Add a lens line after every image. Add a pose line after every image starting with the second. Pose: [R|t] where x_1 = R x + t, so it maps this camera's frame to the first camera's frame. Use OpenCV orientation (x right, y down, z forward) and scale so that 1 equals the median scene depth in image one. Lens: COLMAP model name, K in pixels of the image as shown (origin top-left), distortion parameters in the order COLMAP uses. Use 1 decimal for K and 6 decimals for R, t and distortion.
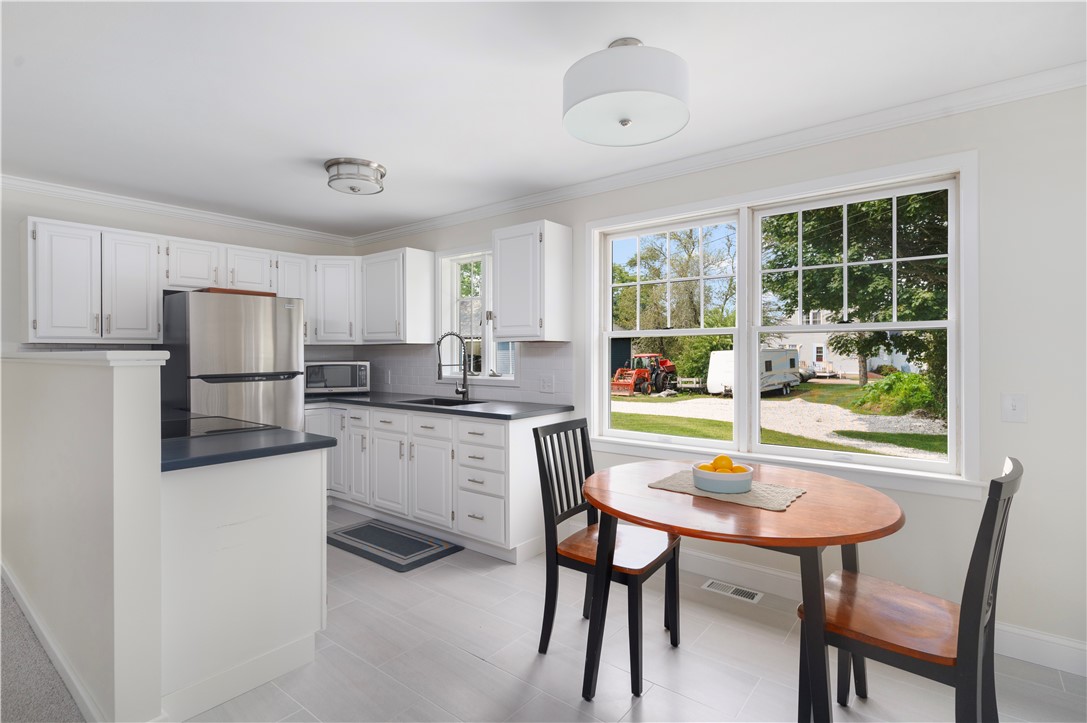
lens RADIAL K [[549.0, 0, 542.0], [0, 549.0, 352.9], [0, 0, 1]] dist [-0.000181, 0.000013]
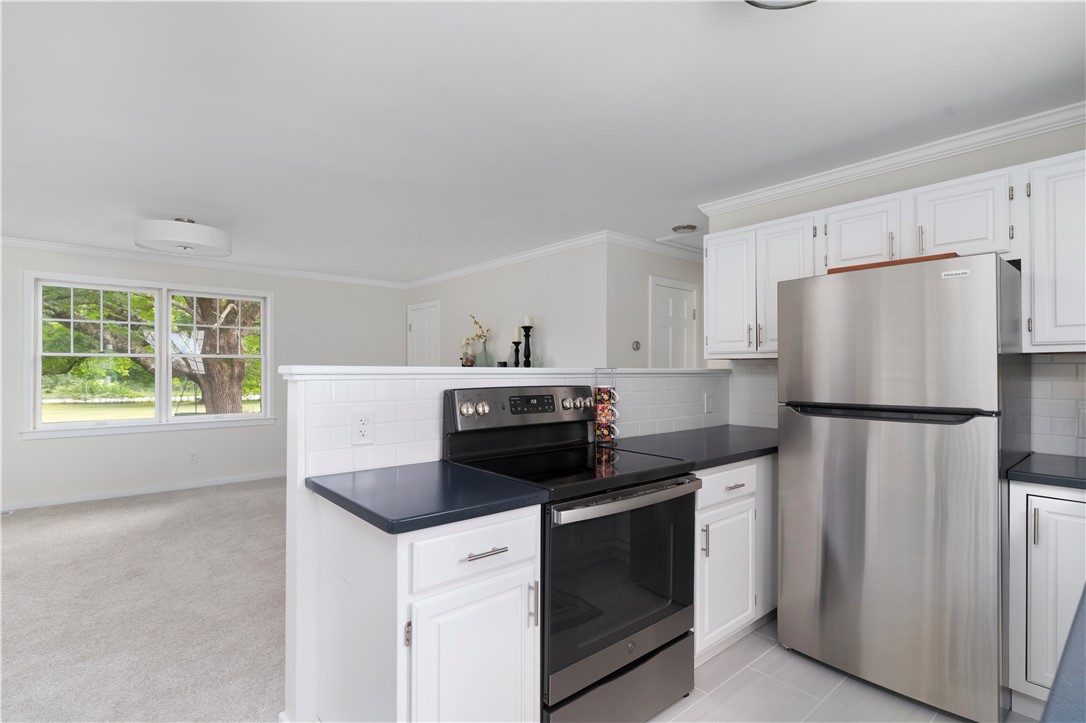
lens RADIAL K [[527.7, 0, 537.5], [0, 527.7, 369.4], [0, 0, 1]] dist [0.013268, 0.002569]
pose [[-0.197102, 0.002549, -0.980380, 0.078724], [-0.004086, 0.999986, 0.003421, -0.000348], [0.980375, 0.004680, -0.197089, 0.700040]]
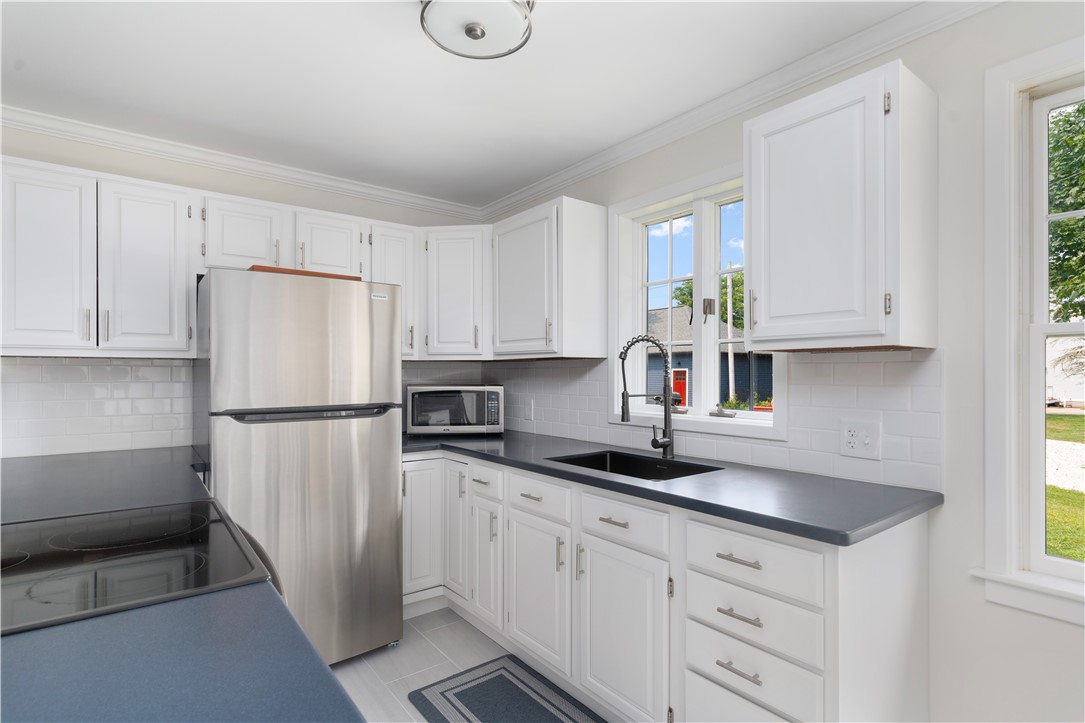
lens RADIAL K [[534.1, 0, 535.6], [0, 534.1, 370.0], [0, 0, 1]] dist [-0.002576, -0.000262]
pose [[0.970089, 0.000601, -0.242751, -0.140229], [-0.002421, 0.999971, -0.007200, 0.001129], [0.242739, 0.007573, 0.970062, 0.448660]]
